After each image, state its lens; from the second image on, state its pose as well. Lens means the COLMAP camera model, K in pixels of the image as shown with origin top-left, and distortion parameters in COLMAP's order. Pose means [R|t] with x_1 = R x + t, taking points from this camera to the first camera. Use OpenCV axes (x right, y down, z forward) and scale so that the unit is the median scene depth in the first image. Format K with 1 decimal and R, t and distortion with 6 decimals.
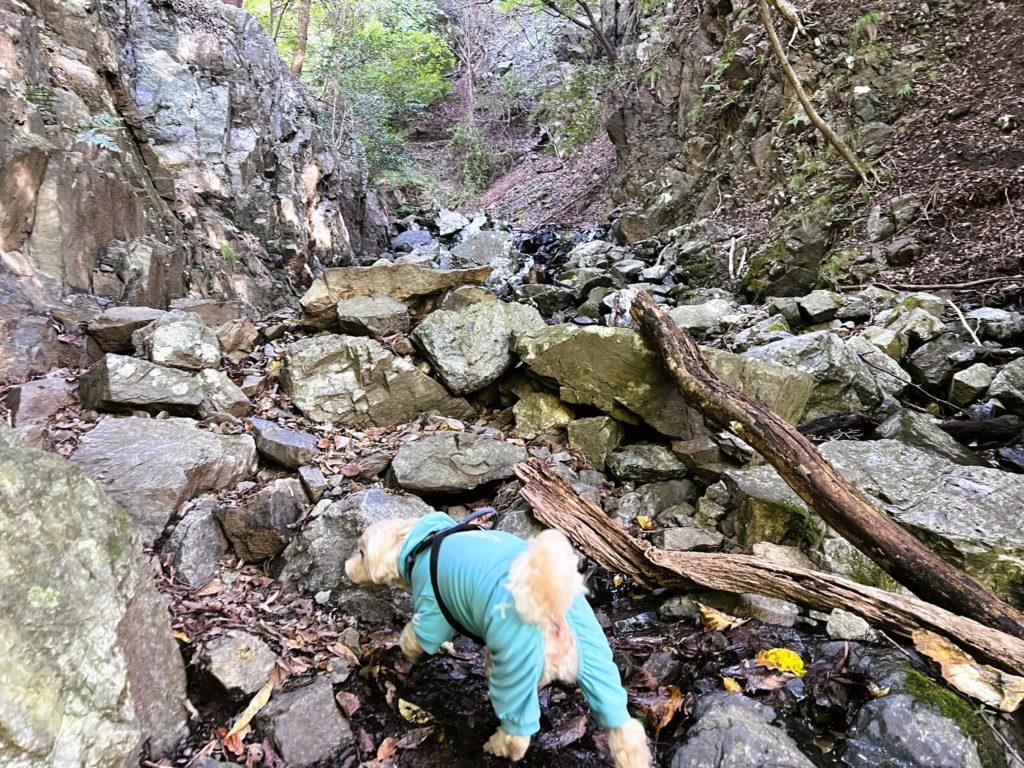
lens RADIAL K [[773.1, 0, 506.6], [0, 773.1, 379.6], [0, 0, 1]] dist [0.048723, -0.053366]
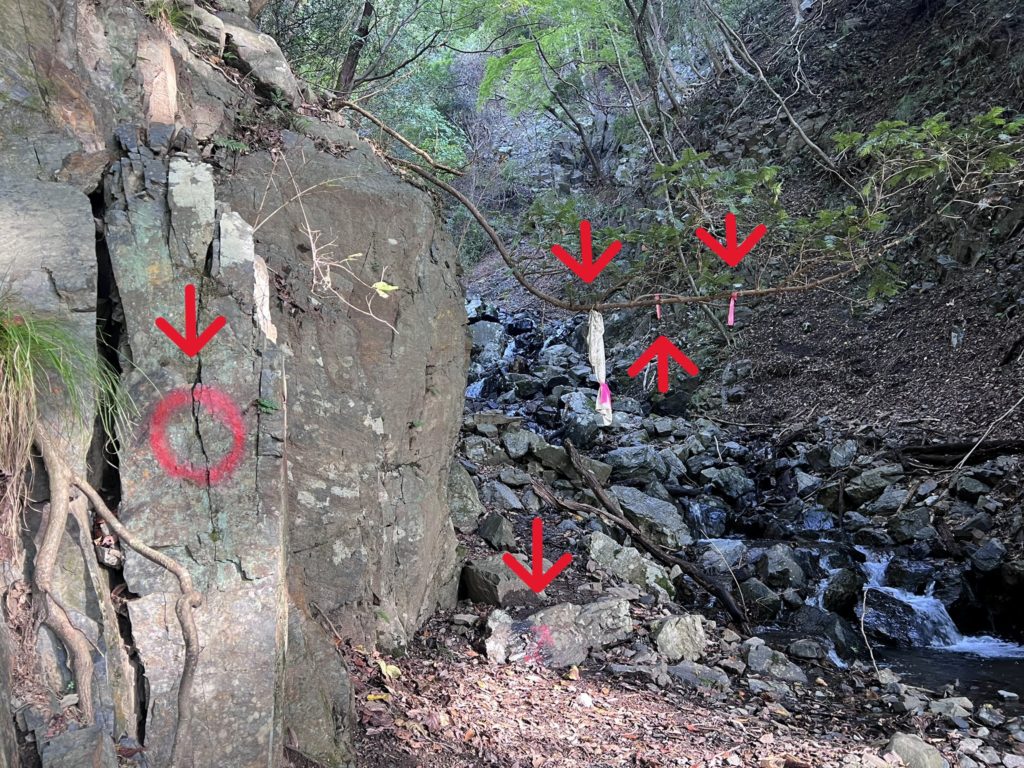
lens RADIAL K [[773.1, 0, 510.2], [0, 773.1, 389.2], [0, 0, 1]] dist [0.048723, -0.053366]
pose [[0.989164, 0.133766, 0.060501, -0.076080], [-0.131339, 0.990427, -0.042477, -0.033068], [-0.065604, 0.034070, 0.997264, -0.576157]]
